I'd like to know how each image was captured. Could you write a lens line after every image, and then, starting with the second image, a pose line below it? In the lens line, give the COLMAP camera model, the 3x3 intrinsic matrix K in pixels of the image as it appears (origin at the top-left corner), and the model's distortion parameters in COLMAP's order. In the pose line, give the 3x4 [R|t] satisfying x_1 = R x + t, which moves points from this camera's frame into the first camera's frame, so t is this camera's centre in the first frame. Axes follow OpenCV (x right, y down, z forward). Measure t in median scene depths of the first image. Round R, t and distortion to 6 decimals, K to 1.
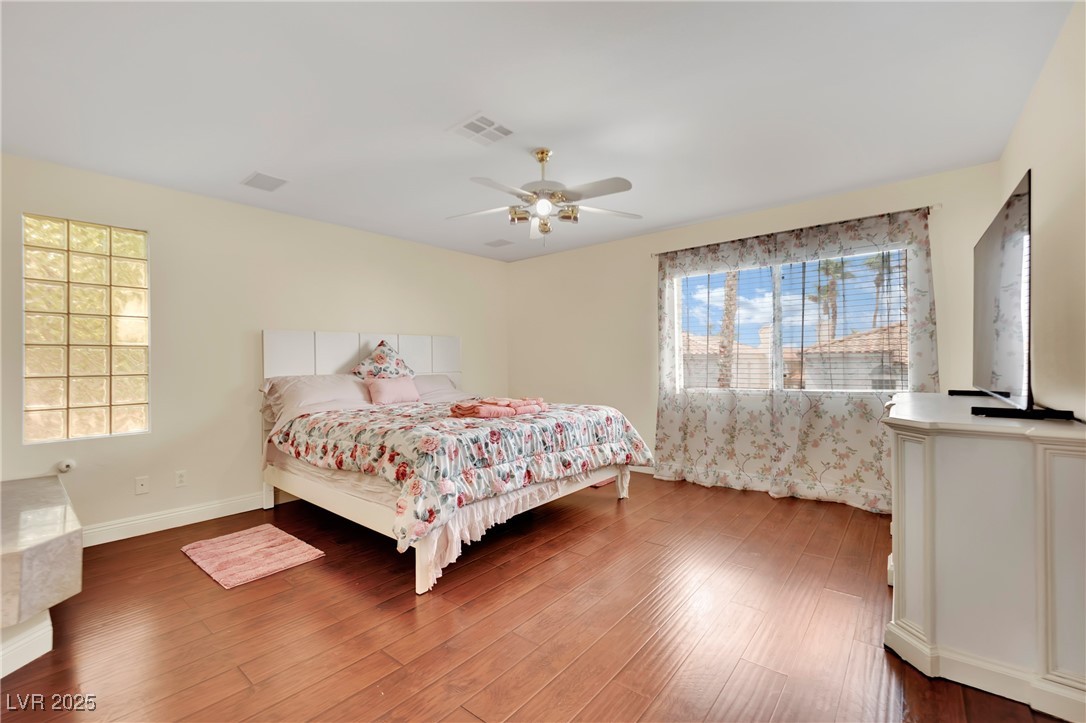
lens RADIAL K [[444.5, 0, 543.0], [0, 444.5, 361.5], [0, 0, 1]] dist [-0.000973, -0.000037]
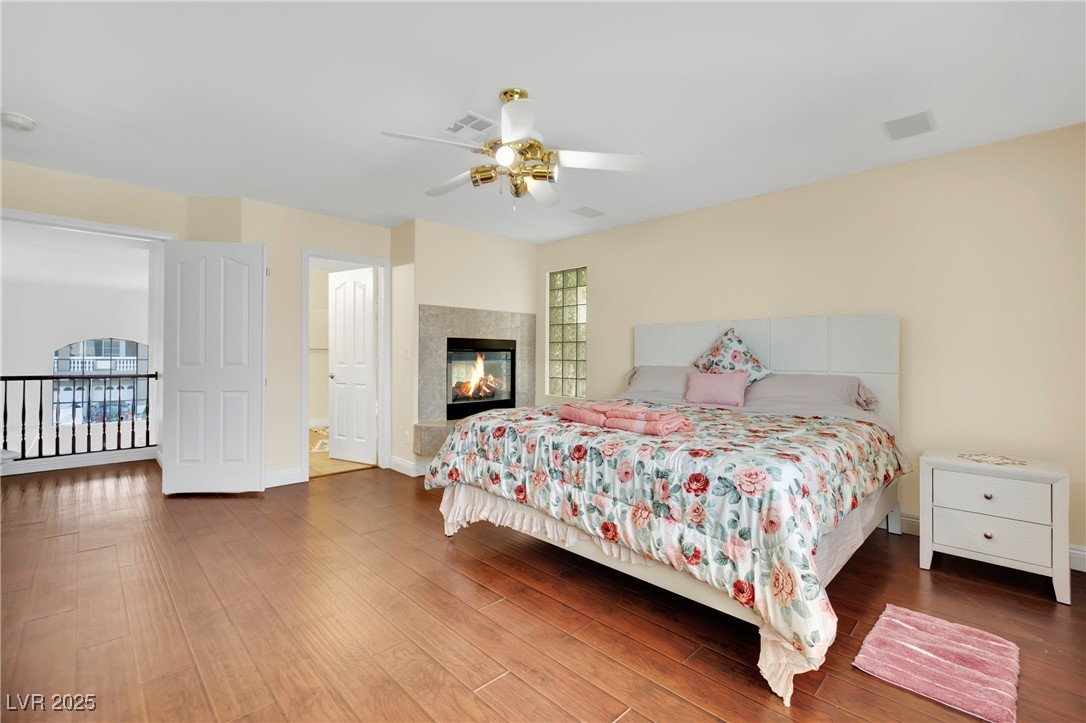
lens RADIAL K [[466.8, 0, 543.7], [0, 466.8, 352.6], [0, 0, 1]] dist [-0.000704, -0.000080]
pose [[-0.102351, 0.001838, -0.994747, 0.766226], [0.001311, 0.999998, 0.001712, -0.005741], [0.994747, -0.001129, -0.102354, 1.034952]]
